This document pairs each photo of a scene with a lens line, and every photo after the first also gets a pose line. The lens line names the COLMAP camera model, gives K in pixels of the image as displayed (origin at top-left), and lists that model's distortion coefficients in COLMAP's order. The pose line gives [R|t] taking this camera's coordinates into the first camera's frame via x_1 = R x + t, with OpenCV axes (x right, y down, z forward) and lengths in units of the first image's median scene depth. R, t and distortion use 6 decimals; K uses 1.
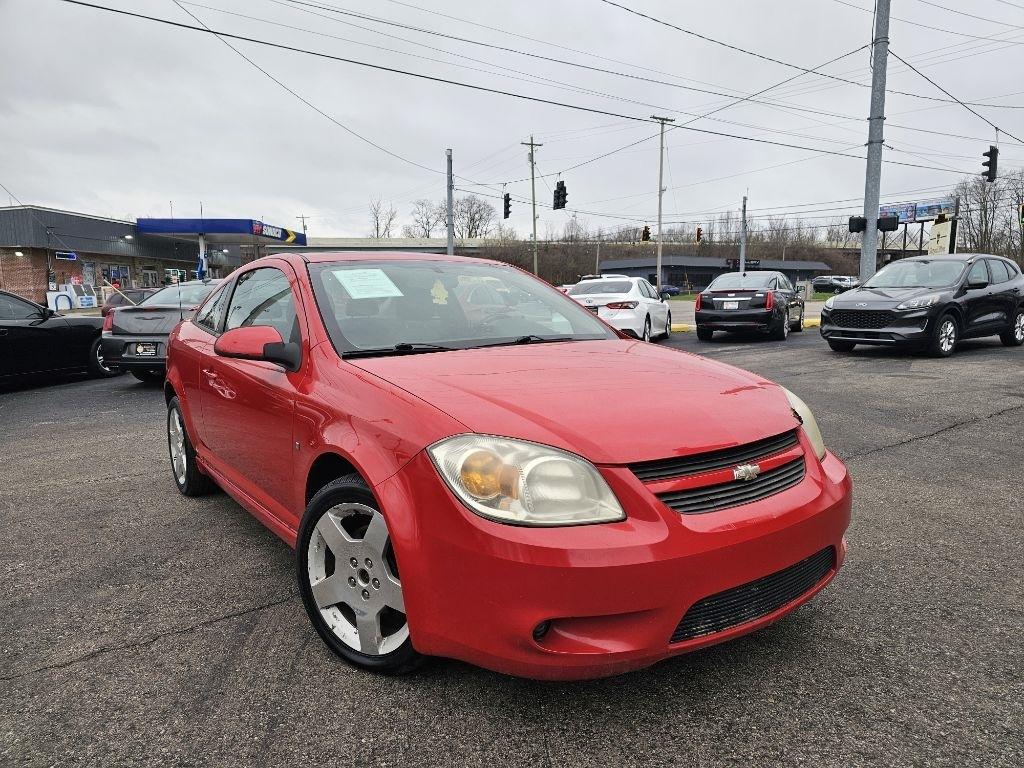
lens RADIAL K [[705.1, 0, 512.0], [0, 705.1, 384.0], [0, 0, 1]] dist [0.046725, -0.042726]
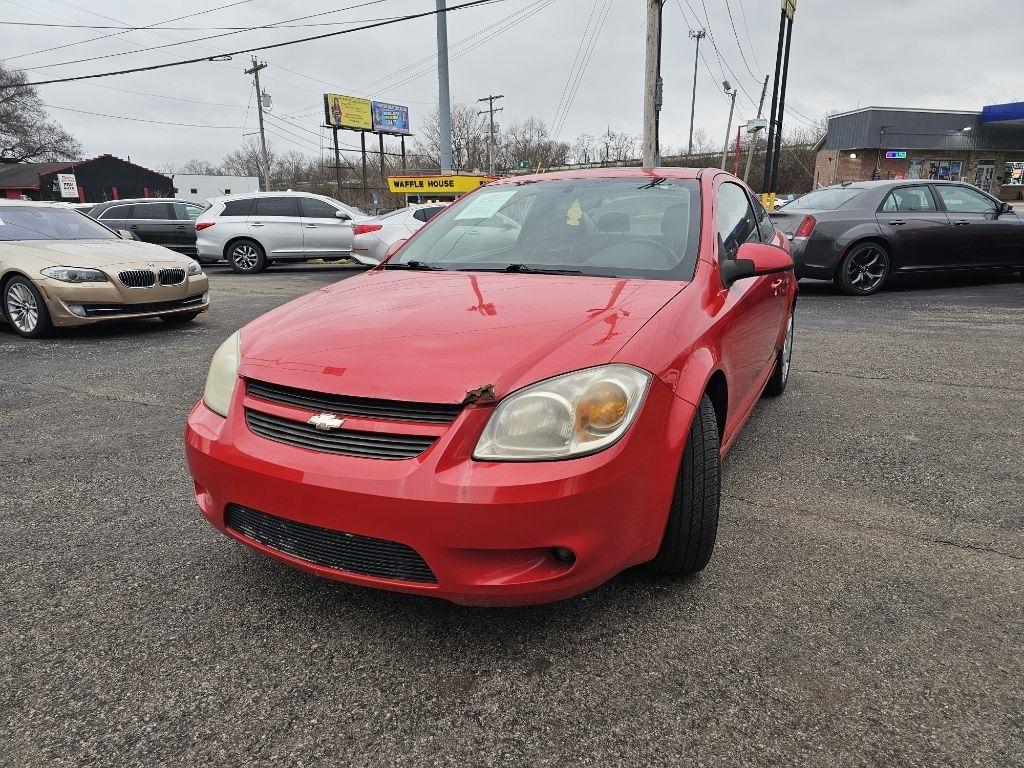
lens RADIAL K [[684.6, 0, 506.2], [0, 684.6, 396.3], [0, 0, 1]] dist [0.051904, -0.036992]
pose [[0.439880, 0.246135, -0.863668, 0.112979], [-0.103526, 0.969195, 0.223481, -0.013079], [0.892069, -0.008893, 0.451811, 0.072706]]
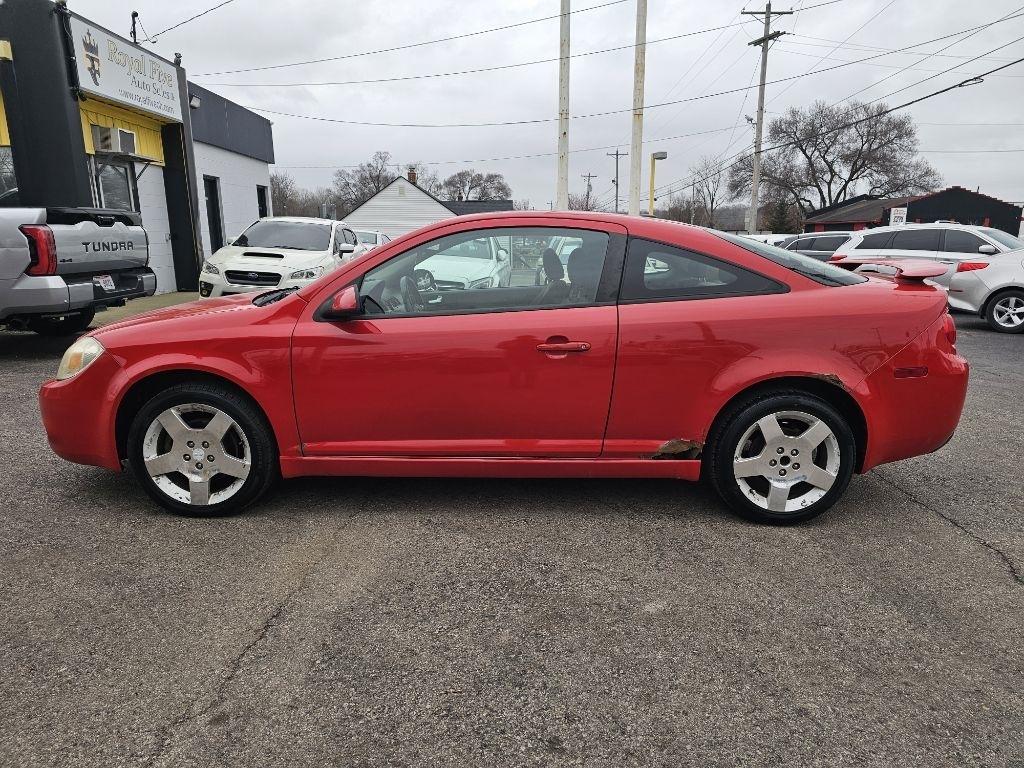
lens RADIAL K [[672.5, 0, 518.4], [0, 672.5, 380.3], [0, 0, 1]] dist [0.053648, -0.028295]
pose [[-0.597864, 0.172864, -0.782737, 0.104719], [-0.095123, 0.954272, 0.283403, -0.038482], [0.795934, 0.243892, -0.554081, 0.267229]]
